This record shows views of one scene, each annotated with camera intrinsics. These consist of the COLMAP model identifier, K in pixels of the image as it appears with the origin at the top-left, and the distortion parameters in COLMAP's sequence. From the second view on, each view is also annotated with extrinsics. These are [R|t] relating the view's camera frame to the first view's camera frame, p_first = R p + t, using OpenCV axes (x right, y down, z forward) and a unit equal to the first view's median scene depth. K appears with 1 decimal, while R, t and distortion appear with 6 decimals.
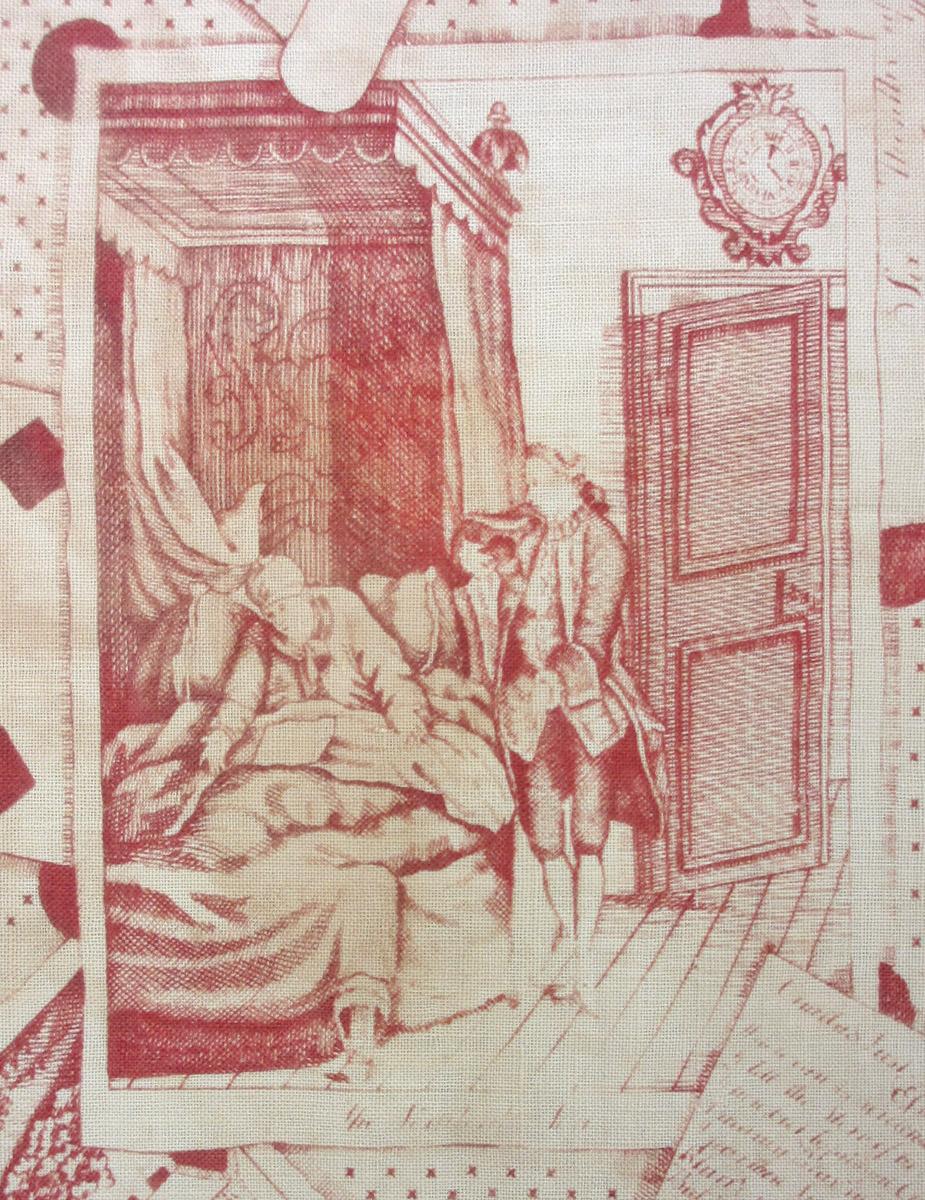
lens RADIAL K [[1046.4, 0, 463.8], [0, 1046.4, 603.1], [0, 0, 1]] dist [-0.011995, -0.003042]
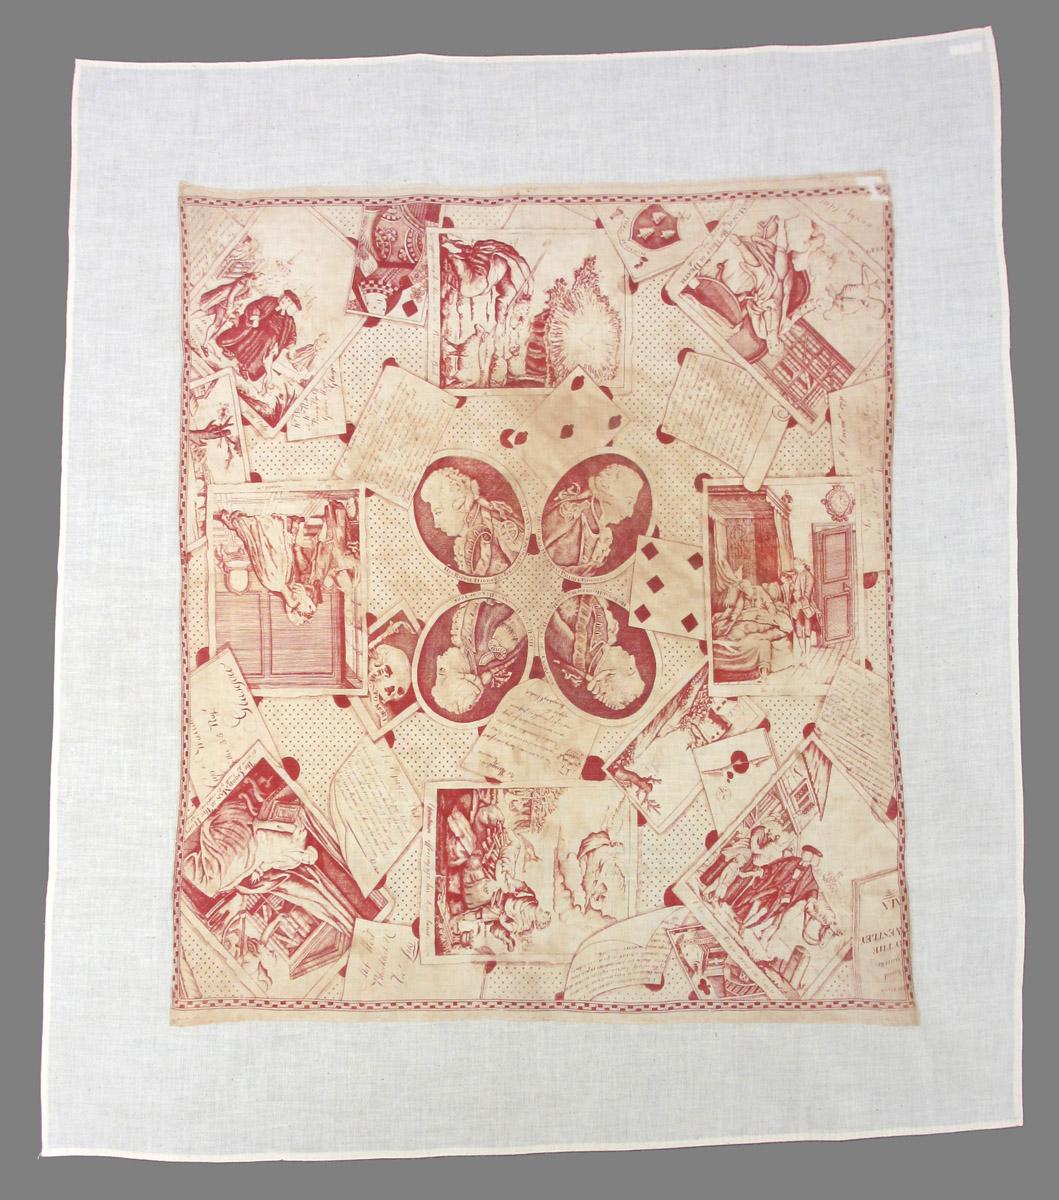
lens RADIAL K [[1054.1, 0, 535.2], [0, 1054.1, 600.9], [0, 0, 1]] dist [0.005513, -0.037912]
pose [[0.999716, -0.002775, 0.023677, -1.321737], [0.004166, 0.998256, -0.058892, 0.357169], [-0.023473, 0.058974, 0.997984, -4.082461]]
